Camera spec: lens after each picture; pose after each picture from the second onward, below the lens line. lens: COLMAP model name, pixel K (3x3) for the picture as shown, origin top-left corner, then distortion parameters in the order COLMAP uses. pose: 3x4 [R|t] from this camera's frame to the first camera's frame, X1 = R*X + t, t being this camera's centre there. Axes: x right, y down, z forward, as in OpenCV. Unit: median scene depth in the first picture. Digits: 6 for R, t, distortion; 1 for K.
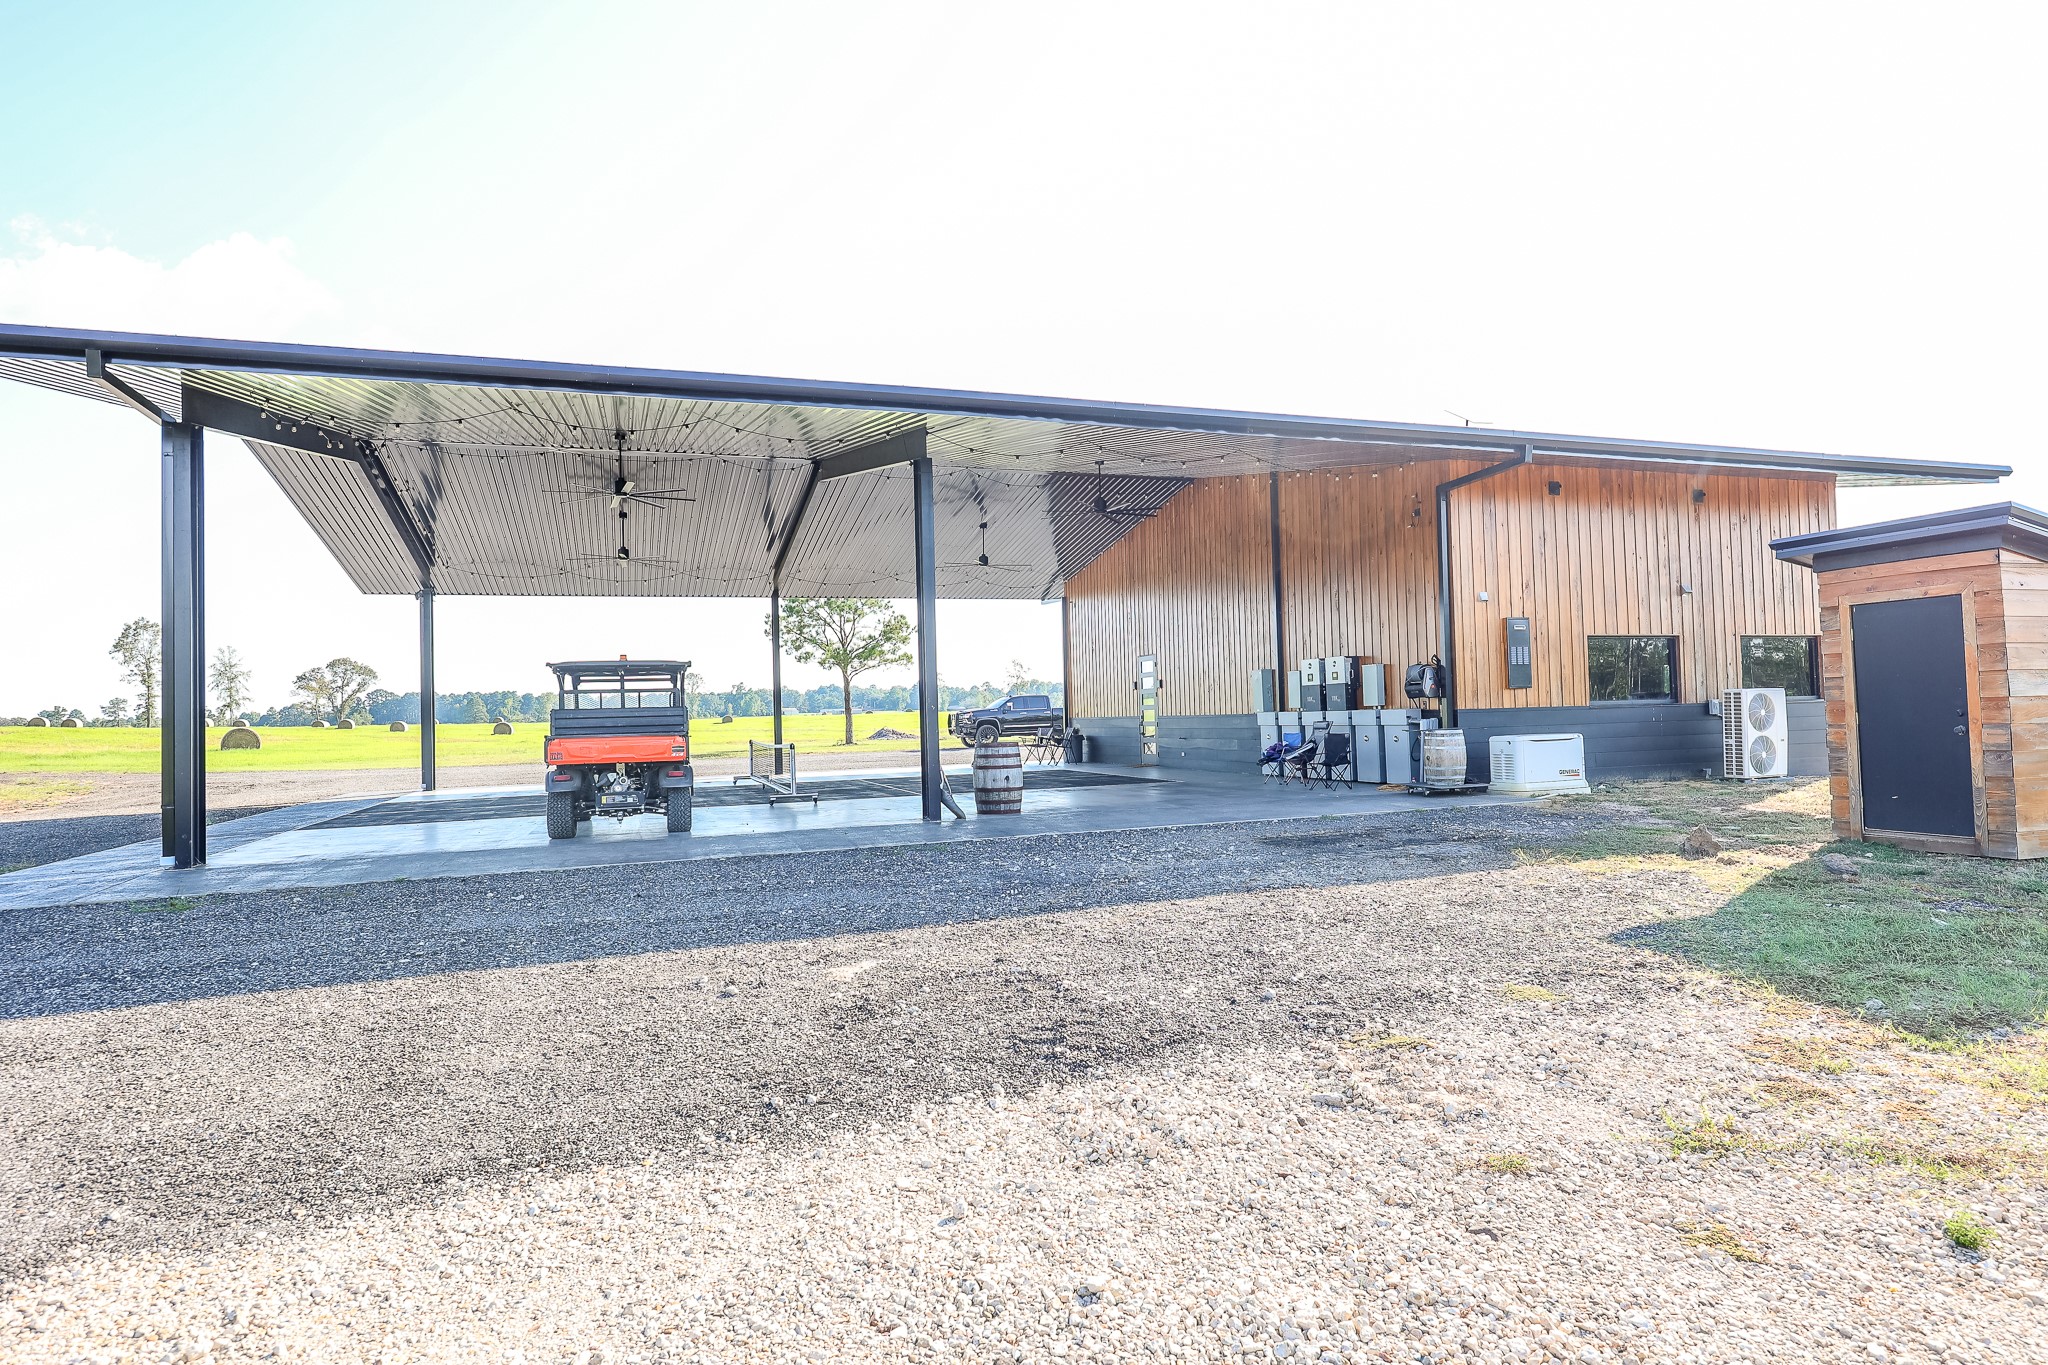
lens RADIAL K [[1158.4, 0, 1026.7], [0, 1158.4, 679.7], [0, 0, 1]] dist [-0.001390, -0.000458]
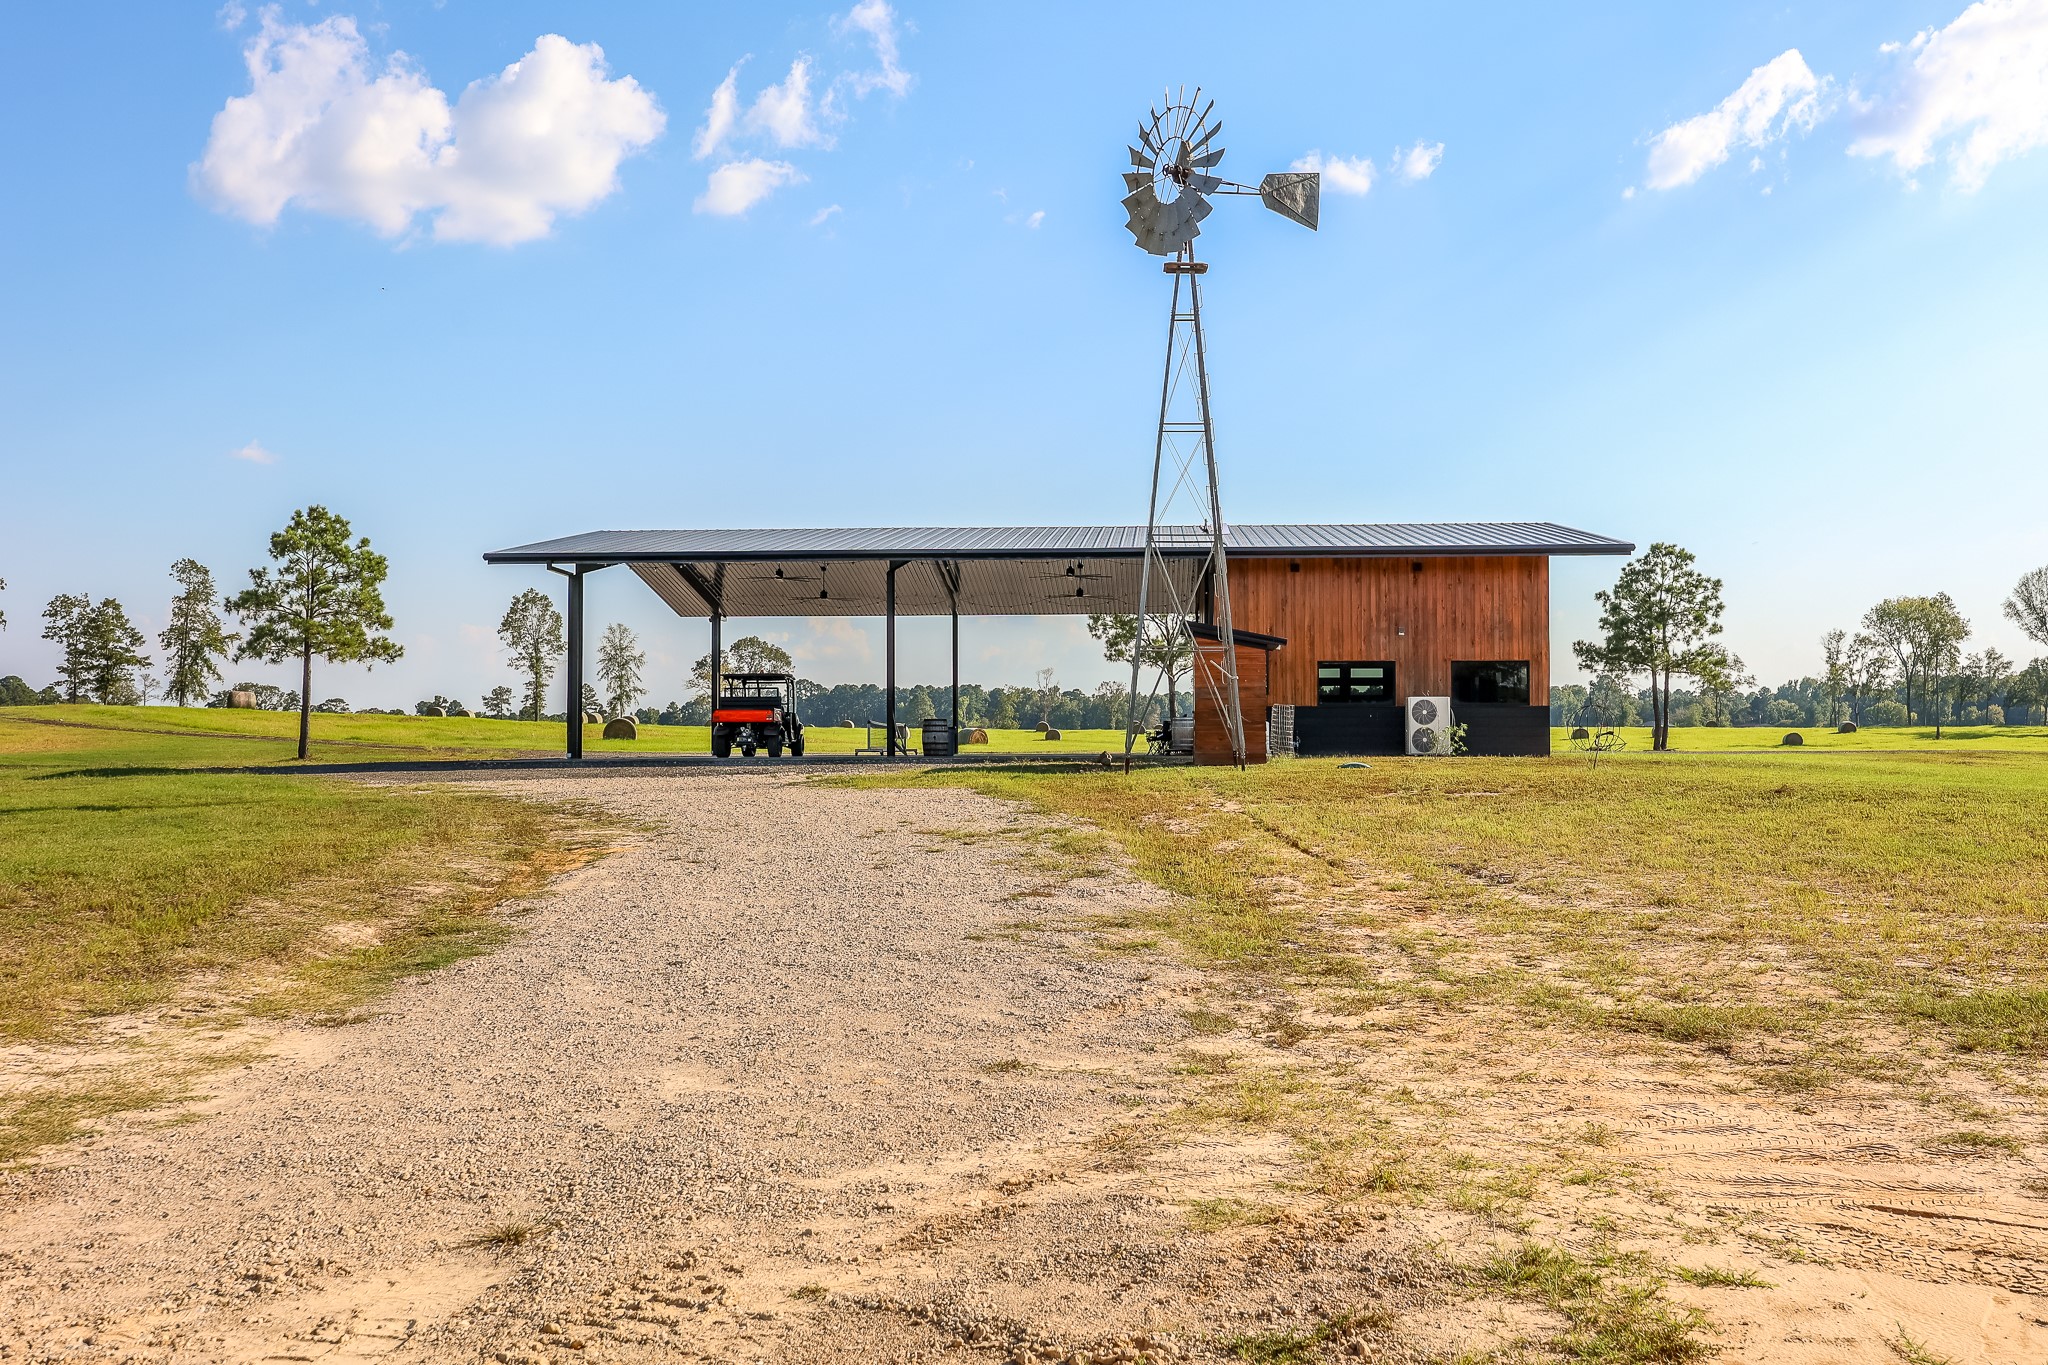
lens RADIAL K [[2071.4, 0, 1023.5], [0, 2071.4, 684.9], [0, 0, 1]] dist [0.001313, 0.000000]
pose [[0.915002, 0.013622, -0.403220, 0.144362], [-0.010890, 0.999900, 0.009067, -0.003084], [0.403303, -0.003905, 0.915058, -0.198298]]
